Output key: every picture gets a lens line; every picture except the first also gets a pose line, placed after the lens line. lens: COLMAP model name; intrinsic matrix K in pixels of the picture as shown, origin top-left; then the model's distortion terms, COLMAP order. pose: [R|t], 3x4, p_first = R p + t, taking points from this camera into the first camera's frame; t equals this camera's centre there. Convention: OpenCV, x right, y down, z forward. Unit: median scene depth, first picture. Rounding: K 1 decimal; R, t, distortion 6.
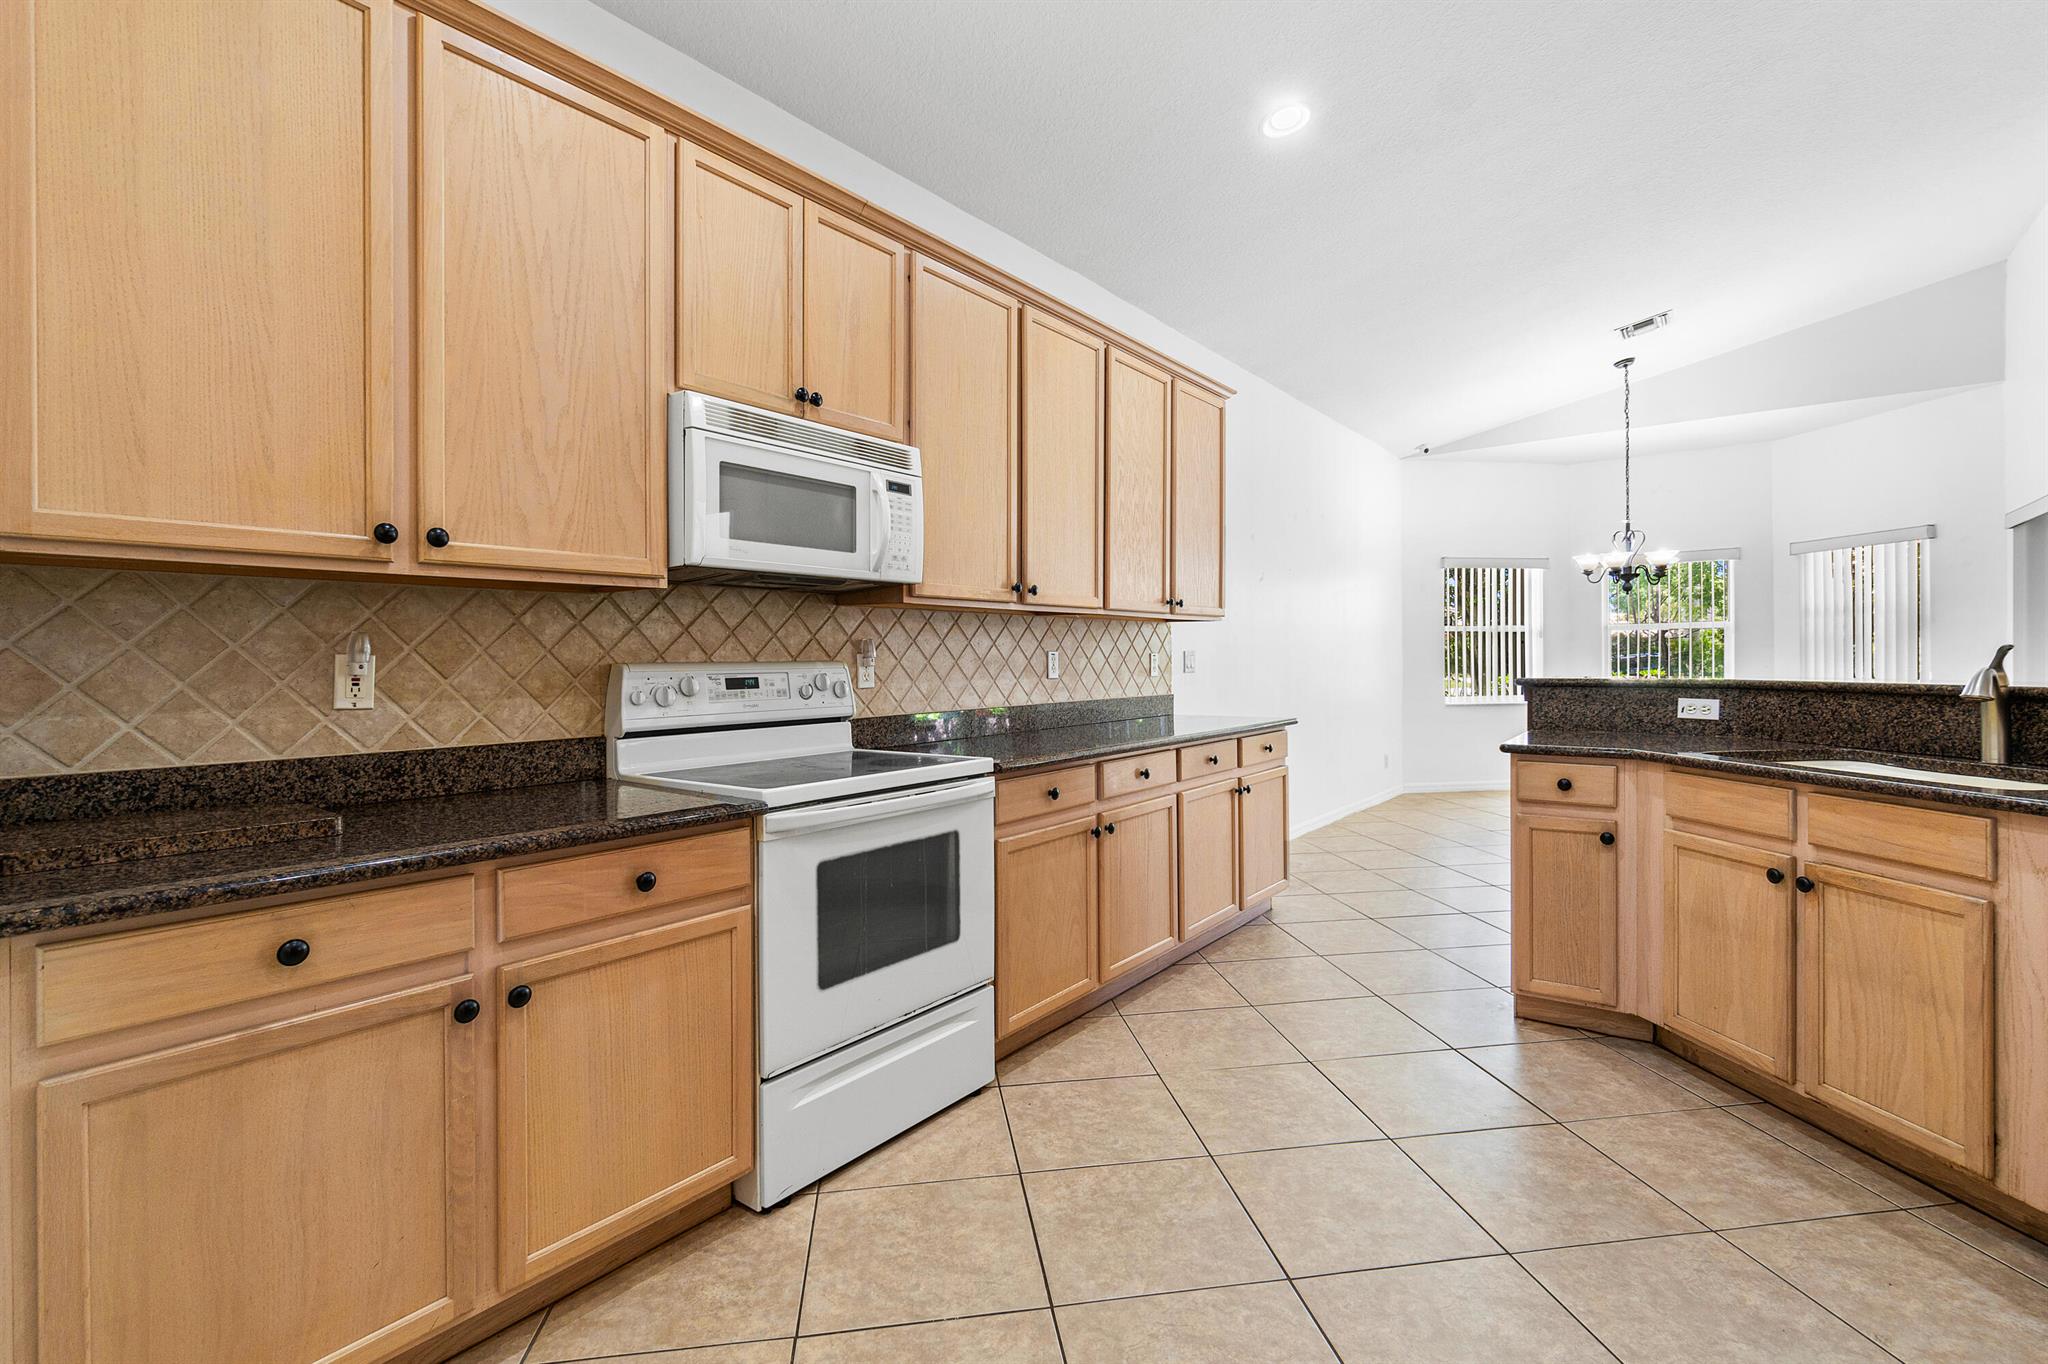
lens RADIAL K [[932.1, 0, 1022.0], [0, 932.1, 657.7], [0, 0, 1]] dist [-0.008463, 0.000034]
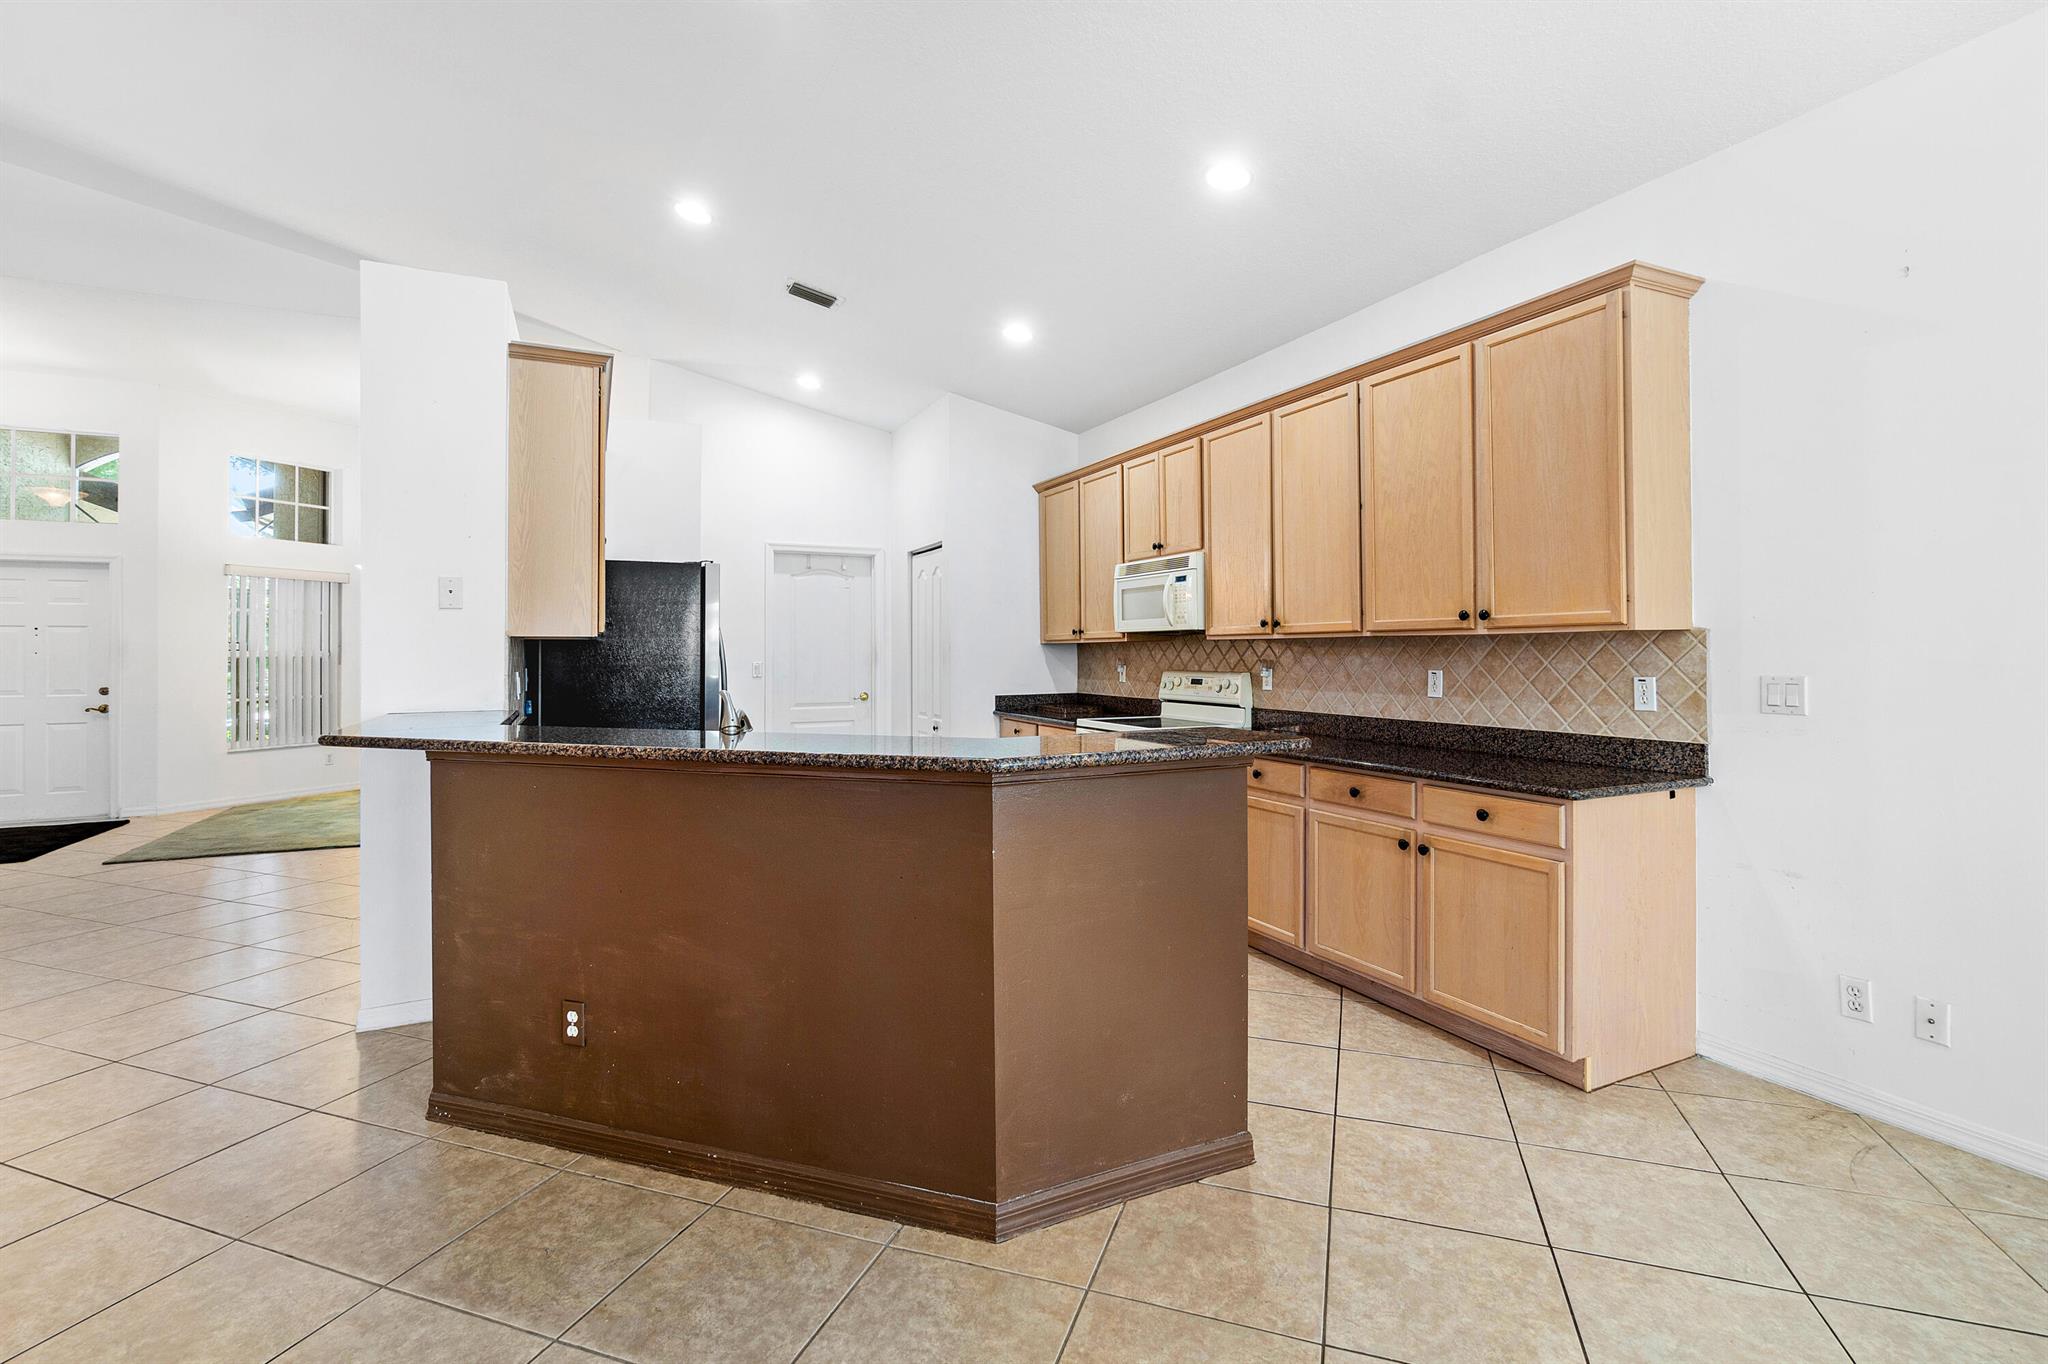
lens RADIAL K [[911.2, 0, 1031.1], [0, 911.2, 651.4], [0, 0, 1]] dist [-0.012780, -0.000211]
pose [[-0.456382, 0.005781, -0.889765, 1.636732], [0.003596, 0.999983, 0.004652, -0.049533], [0.889777, -0.001076, -0.456394, 1.588622]]
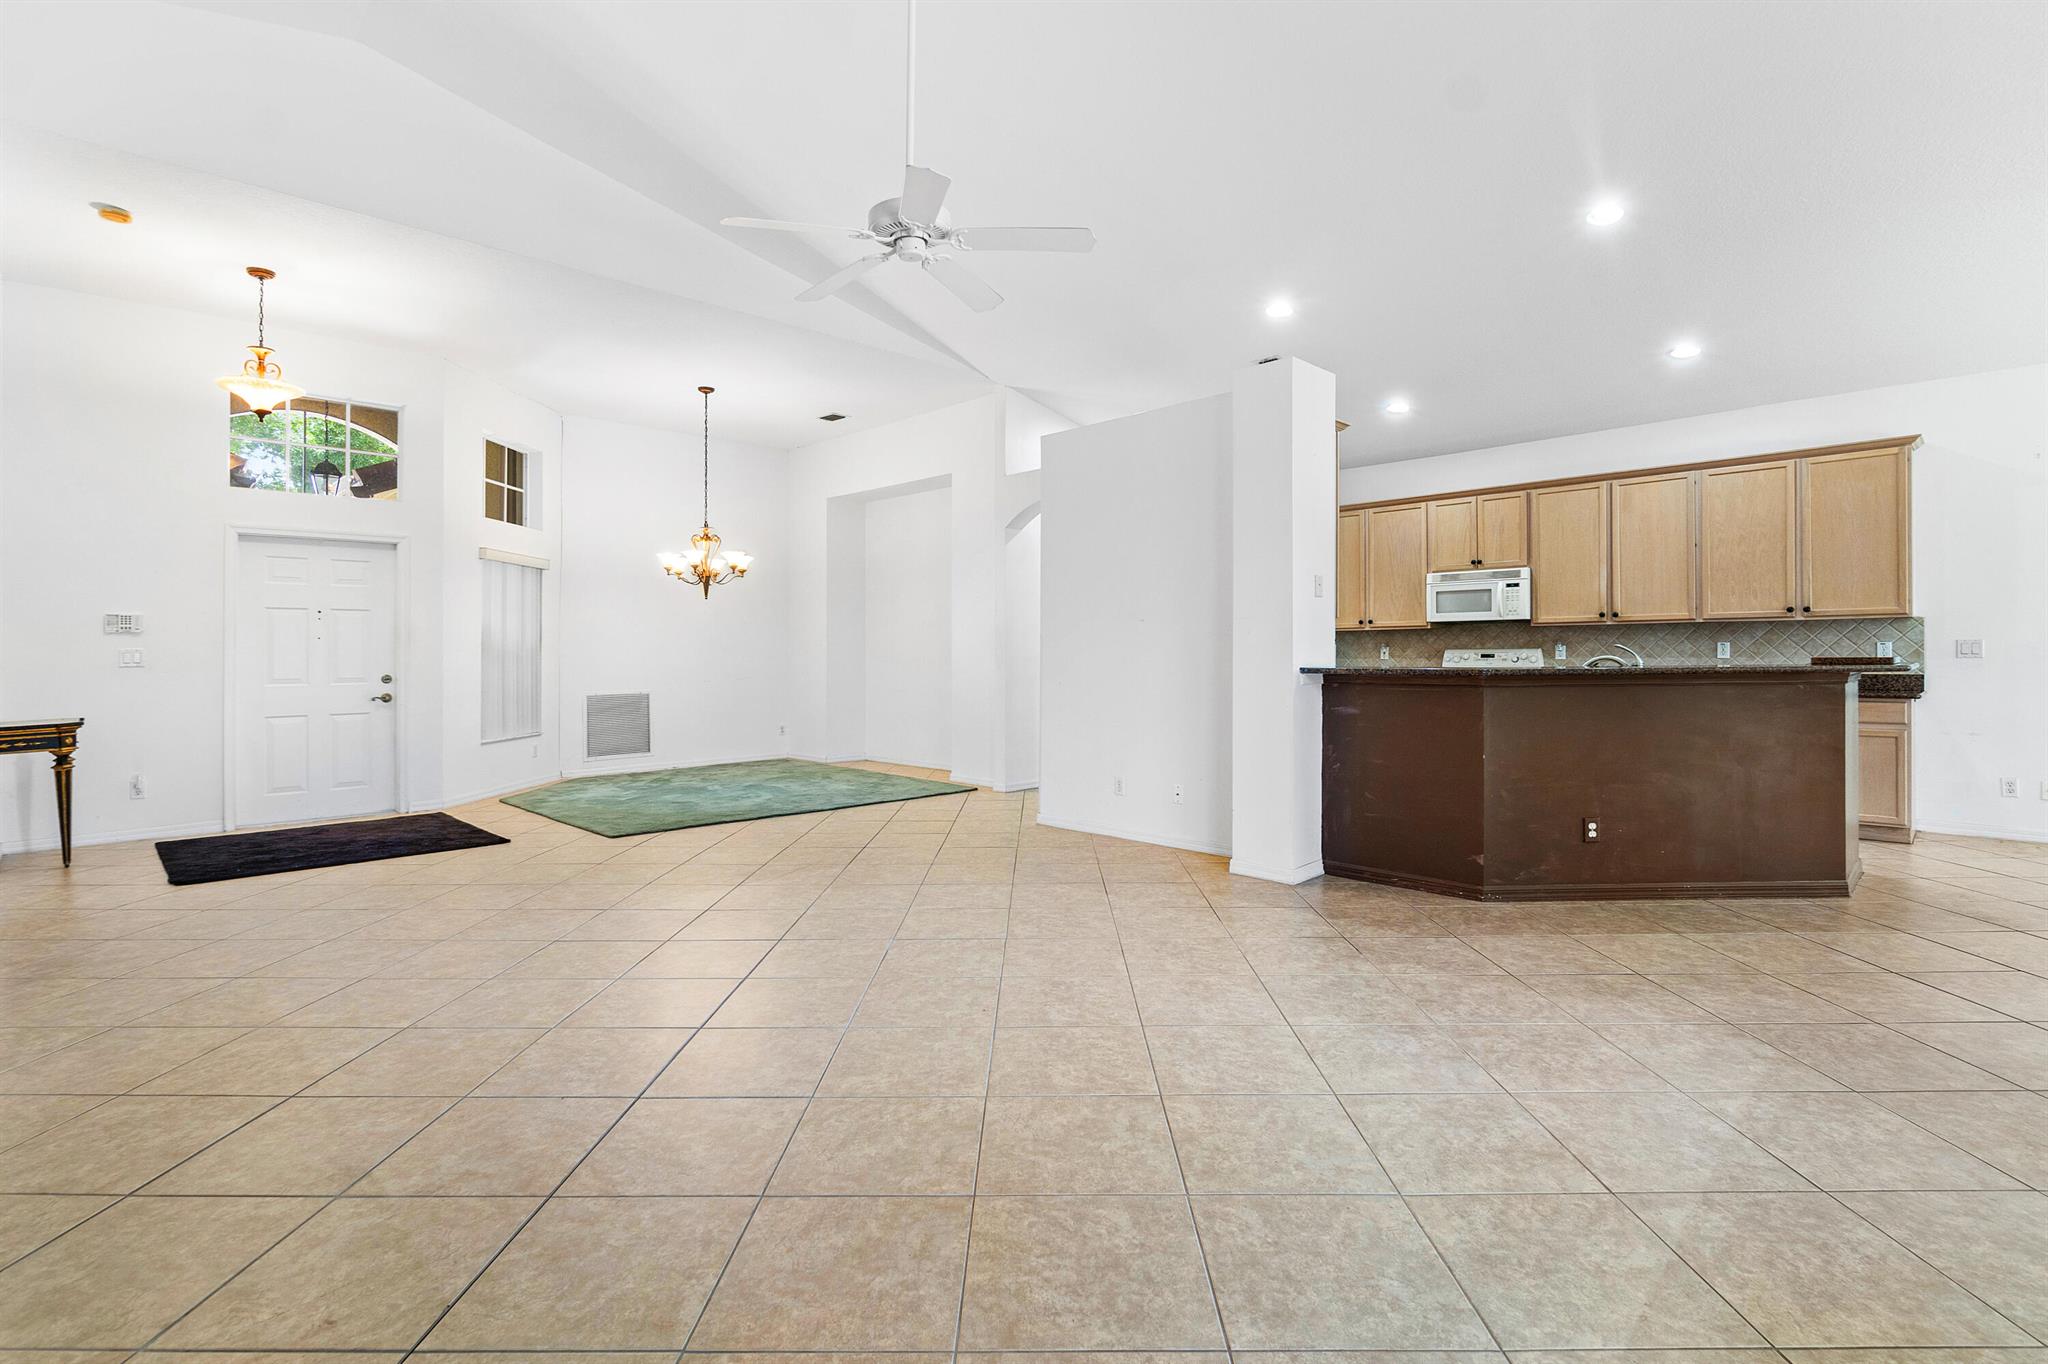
lens RADIAL K [[932.1, 0, 1022.0], [0, 932.1, 657.7], [0, 0, 1]] dist [-0.008463, 0.000034]
pose [[-0.155770, 0.010383, -0.987739, 2.851208], [0.005046, 0.999940, 0.009715, -0.002693], [0.987780, -0.003471, -0.155813, -0.000736]]
